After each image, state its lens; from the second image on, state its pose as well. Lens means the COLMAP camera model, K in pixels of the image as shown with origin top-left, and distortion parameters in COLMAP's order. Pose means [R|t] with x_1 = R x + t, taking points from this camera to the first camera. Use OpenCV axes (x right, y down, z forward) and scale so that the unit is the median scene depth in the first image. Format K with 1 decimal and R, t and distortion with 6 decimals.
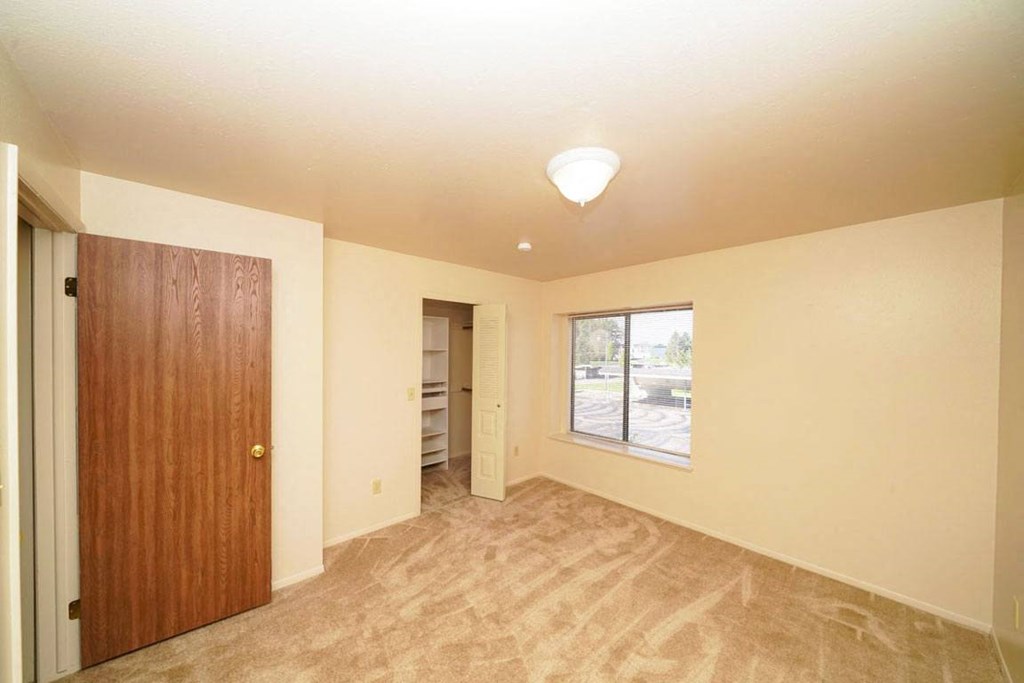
lens RADIAL K [[347.9, 0, 499.4], [0, 347.9, 353.0], [0, 0, 1]] dist [0.000707, 0.000122]
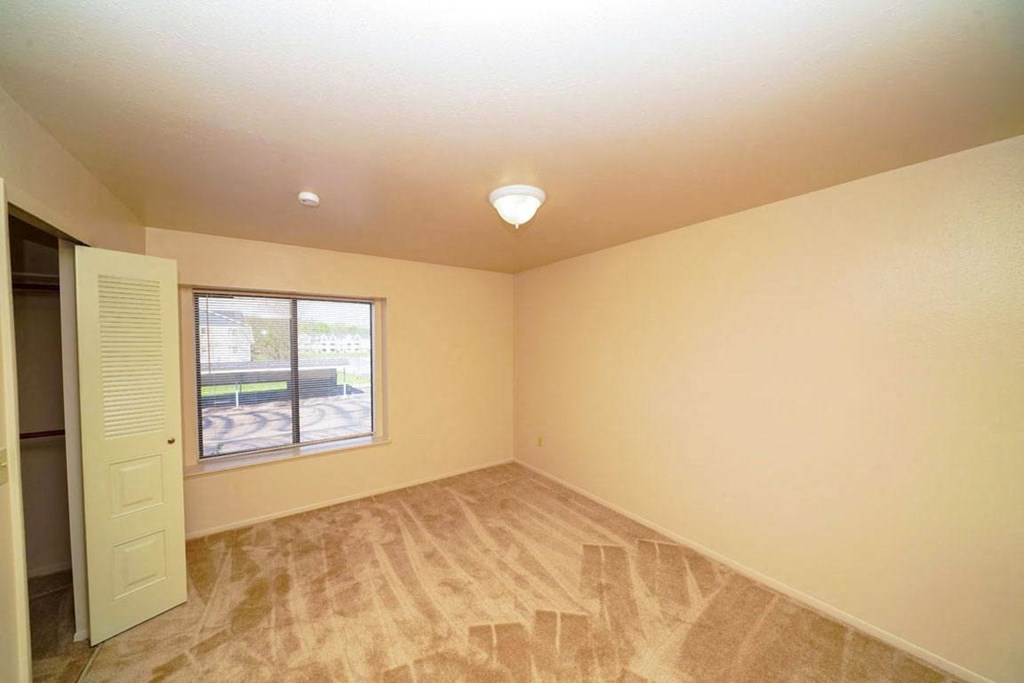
lens RADIAL K [[347.9, 0, 499.4], [0, 347.9, 353.0], [0, 0, 1]] dist [0.000707, 0.000122]
pose [[0.143066, -0.040679, 0.988877, -0.472374], [0.004529, 0.999171, 0.040447, -0.009753], [-0.989703, -0.001308, 0.143132, 0.398034]]
